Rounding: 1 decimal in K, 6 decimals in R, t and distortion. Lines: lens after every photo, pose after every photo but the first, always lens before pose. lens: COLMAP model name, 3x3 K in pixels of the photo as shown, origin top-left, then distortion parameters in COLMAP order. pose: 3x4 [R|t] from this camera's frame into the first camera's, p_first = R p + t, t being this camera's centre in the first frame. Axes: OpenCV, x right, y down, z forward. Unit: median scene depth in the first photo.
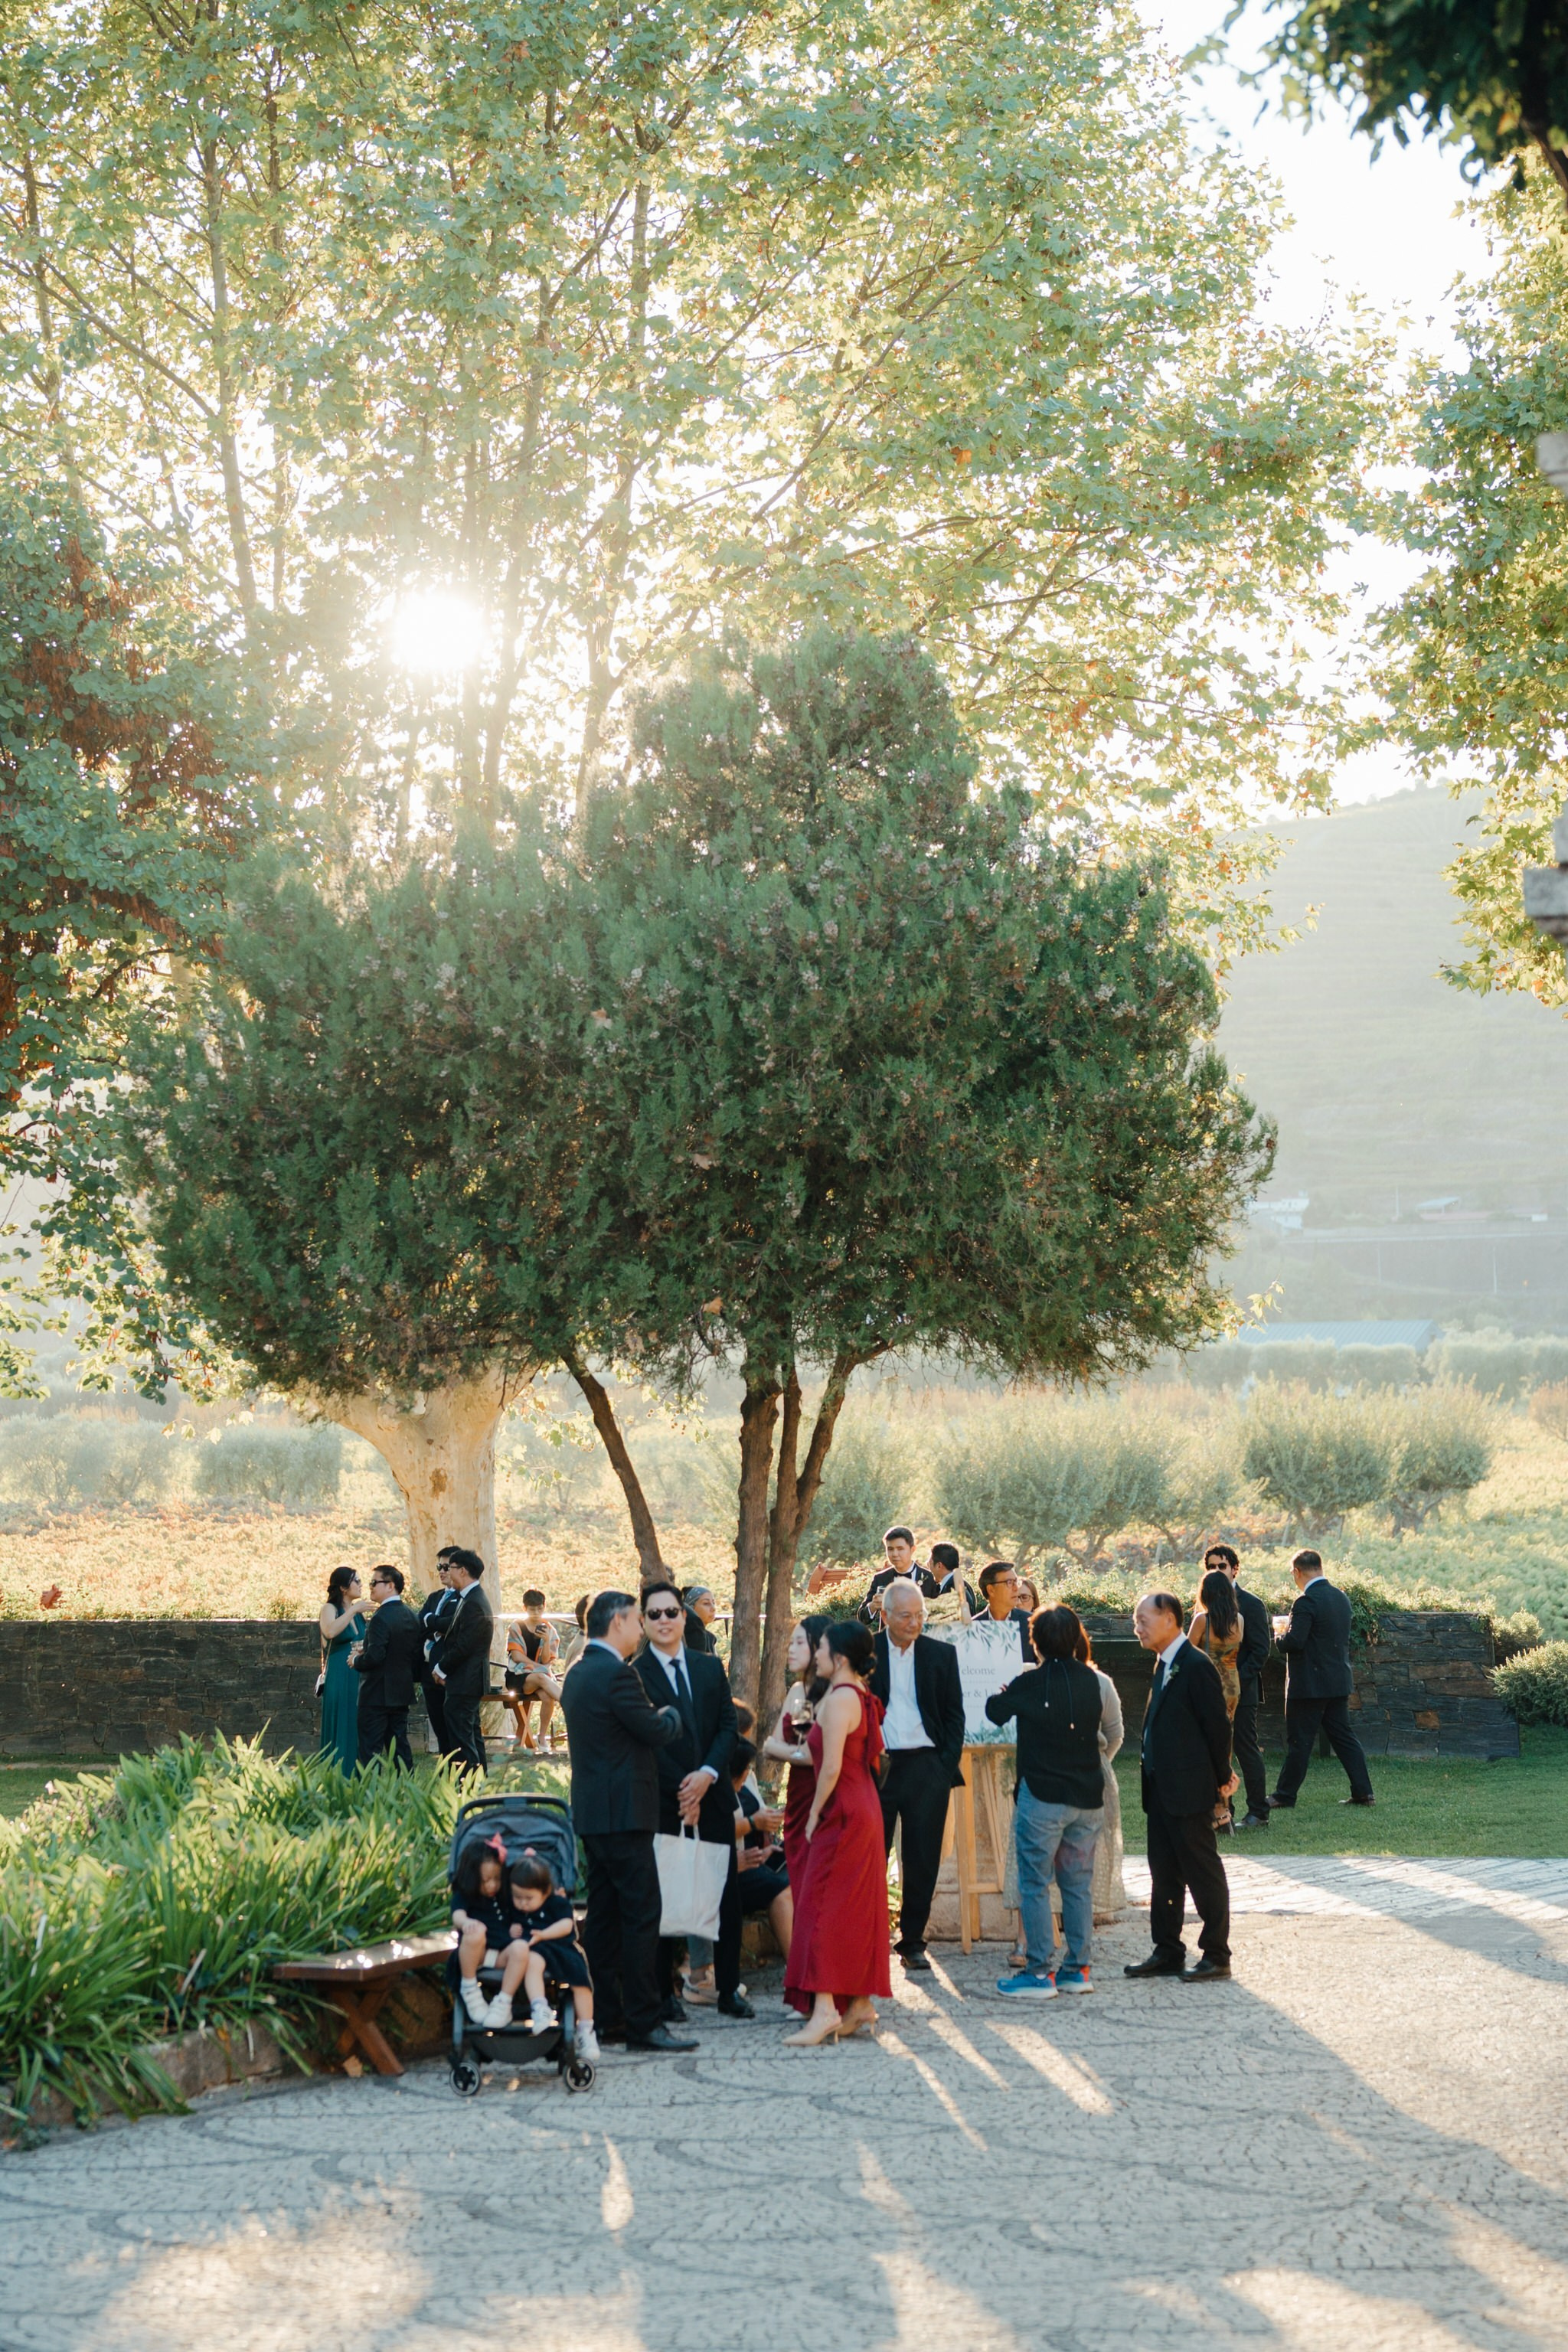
lens RADIAL K [[4960.3, 0, 769.5], [0, 4960.3, 1179.9], [0, 0, 1]] dist [0.003834, 0.000000]
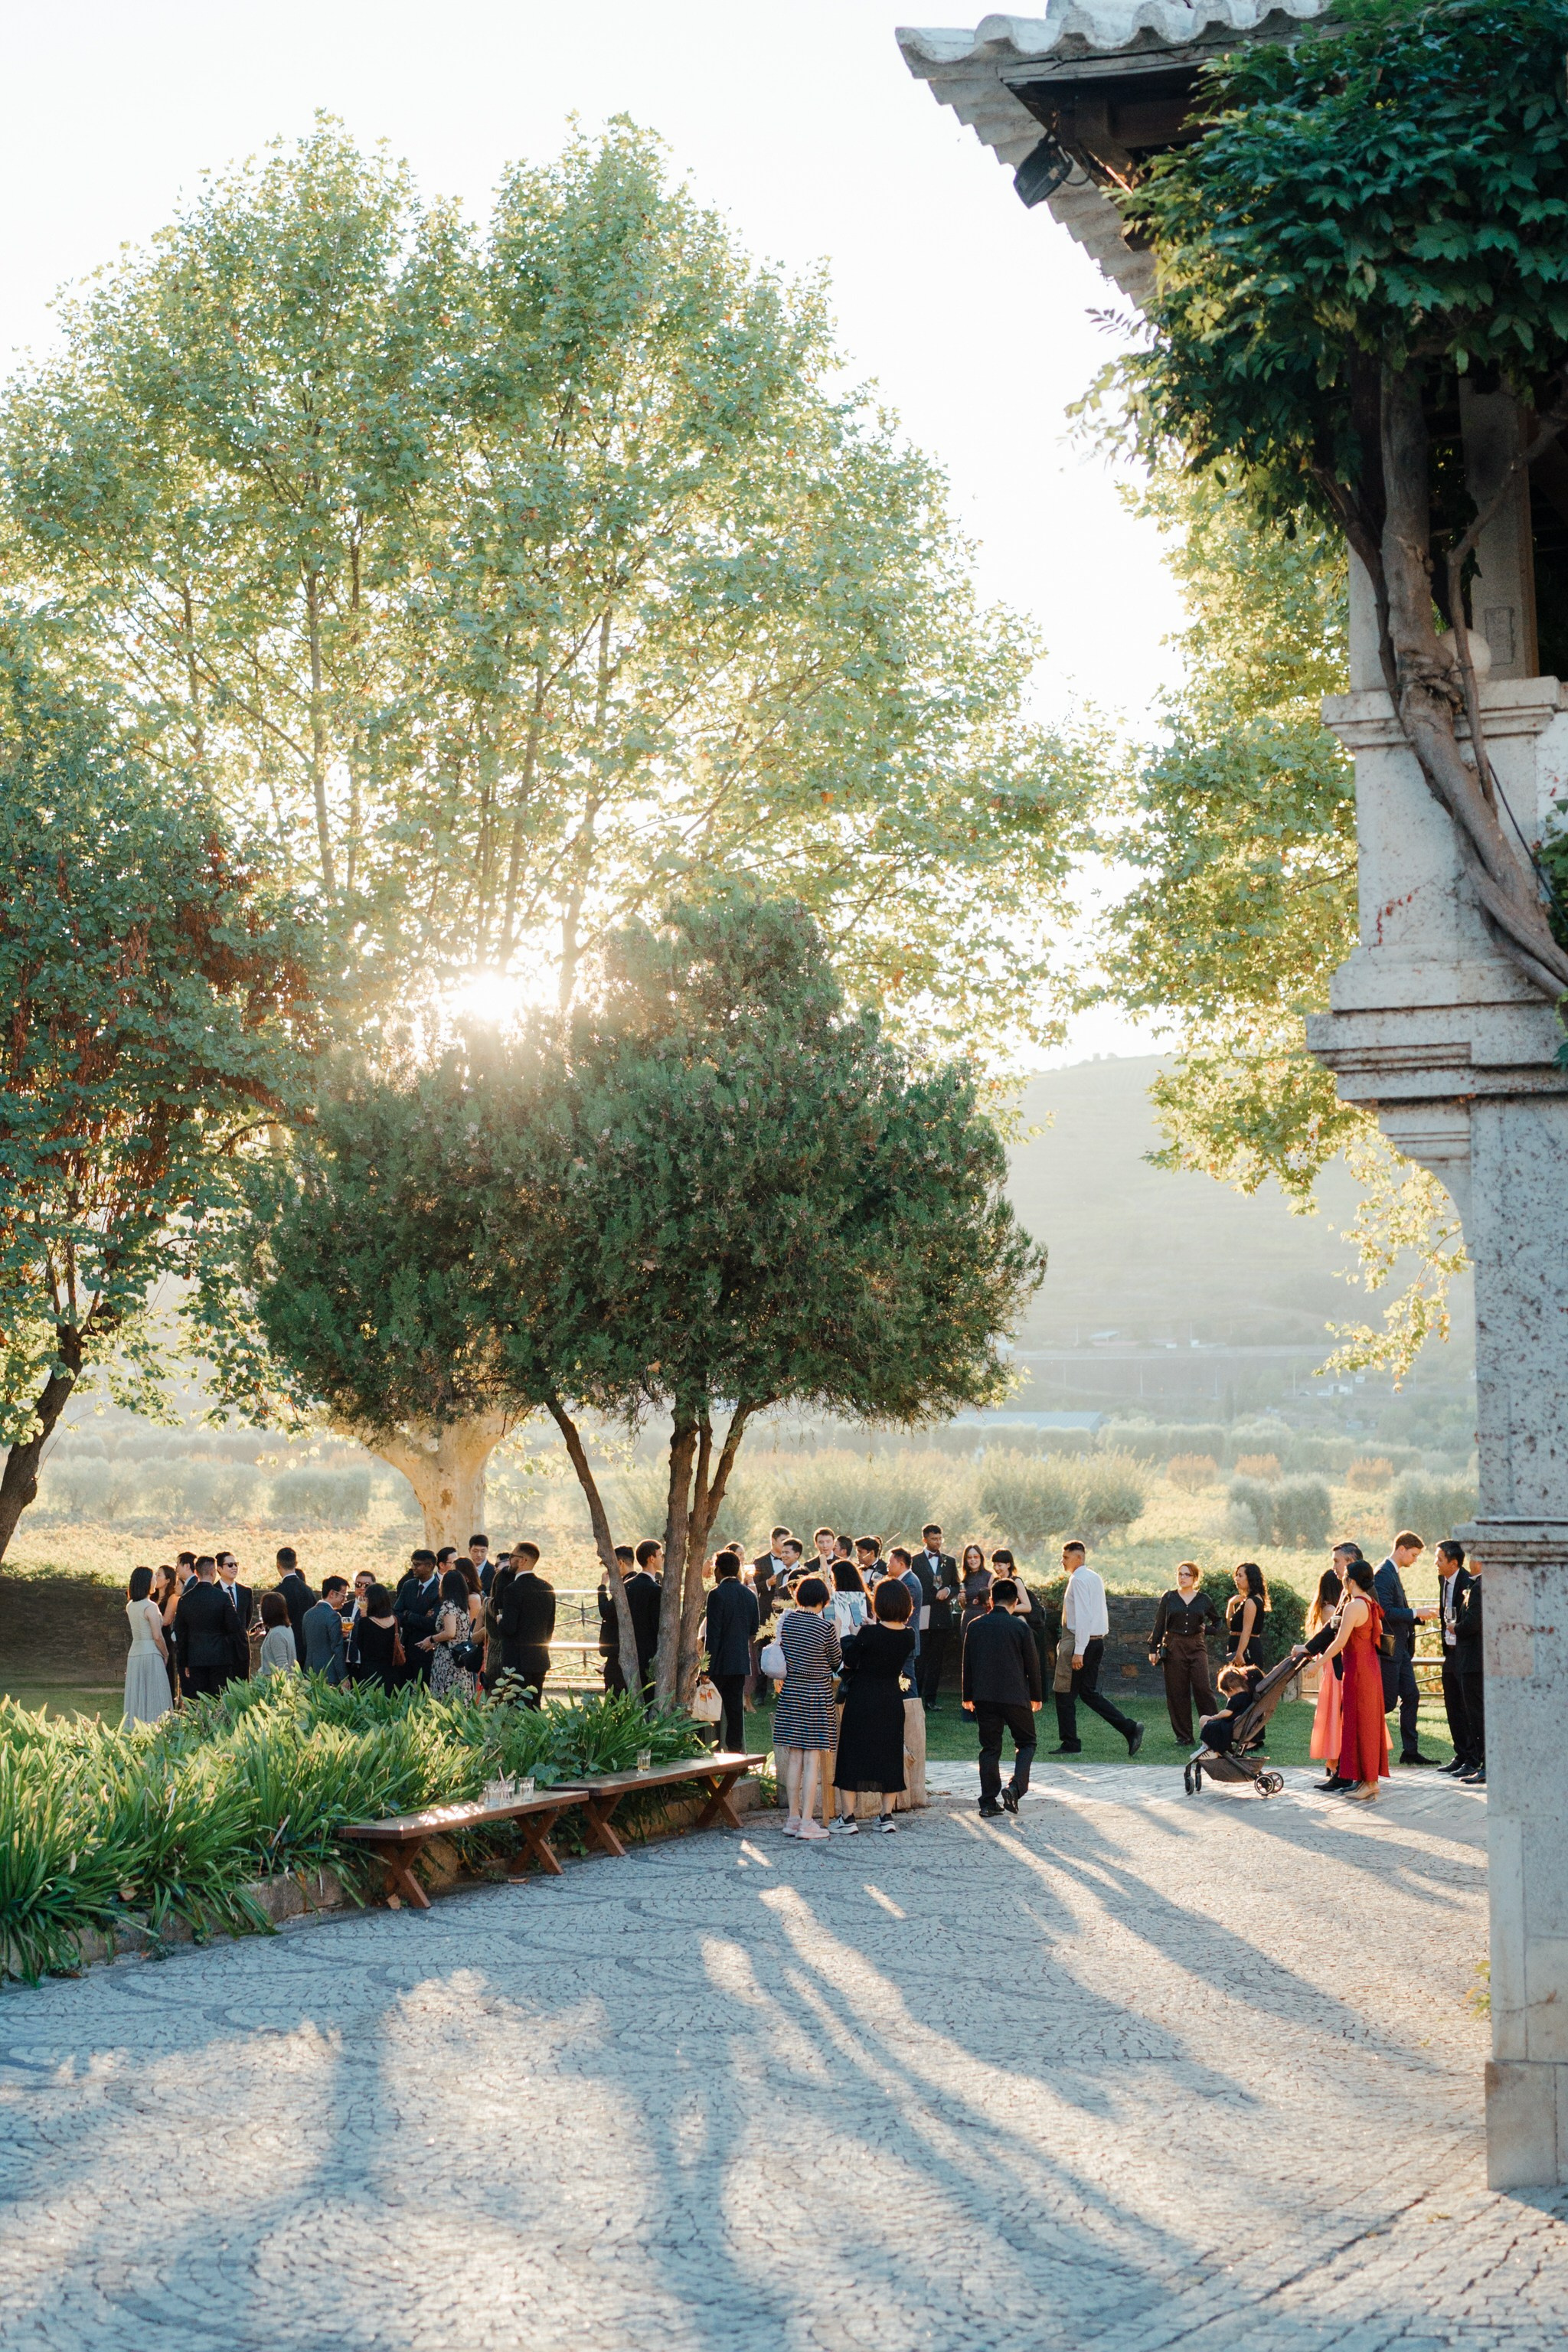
lens RADIAL K [[3328.2, 0, 793.9], [0, 3328.2, 1165.7], [0, 0, 1]] dist [0.005508, 0.000000]
pose [[0.999077, 0.020503, 0.037744, -0.008212], [-0.018874, 0.998896, -0.043018, 0.007689], [-0.038584, 0.042266, 0.998361, 0.039640]]
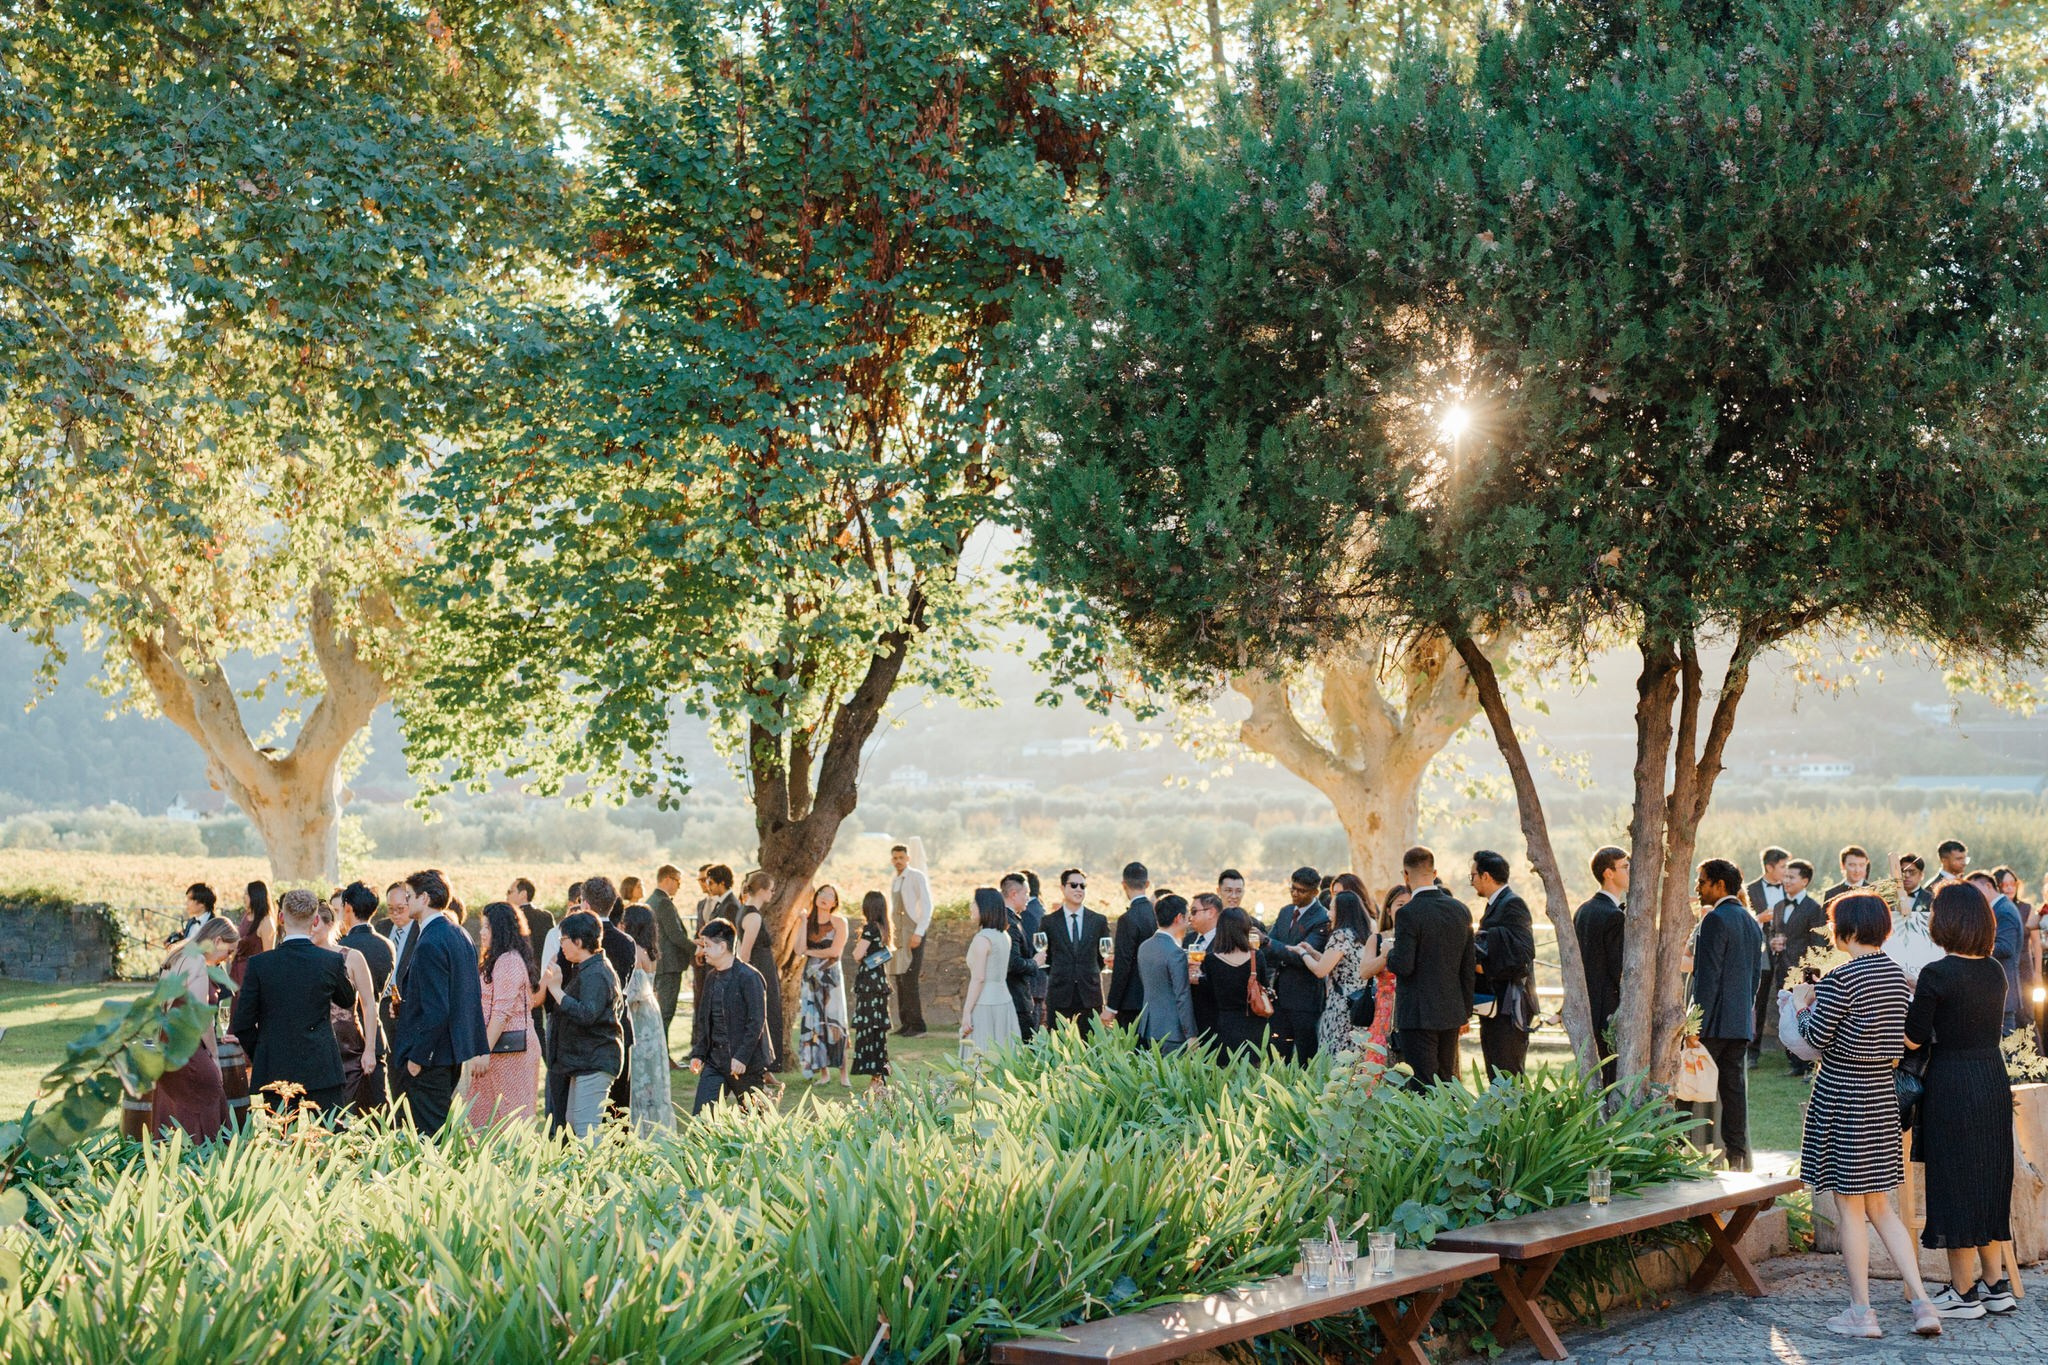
lens RADIAL K [[2898.0, 0, 1032.2], [0, 2898.0, 744.5], [0, 0, 1]] dist [0.005508, 0.000000]
pose [[0.979917, 0.008751, -0.199212, -0.008647], [-0.004852, 0.999787, 0.020051, 0.046673], [0.199345, -0.018682, 0.979751, 0.437402]]
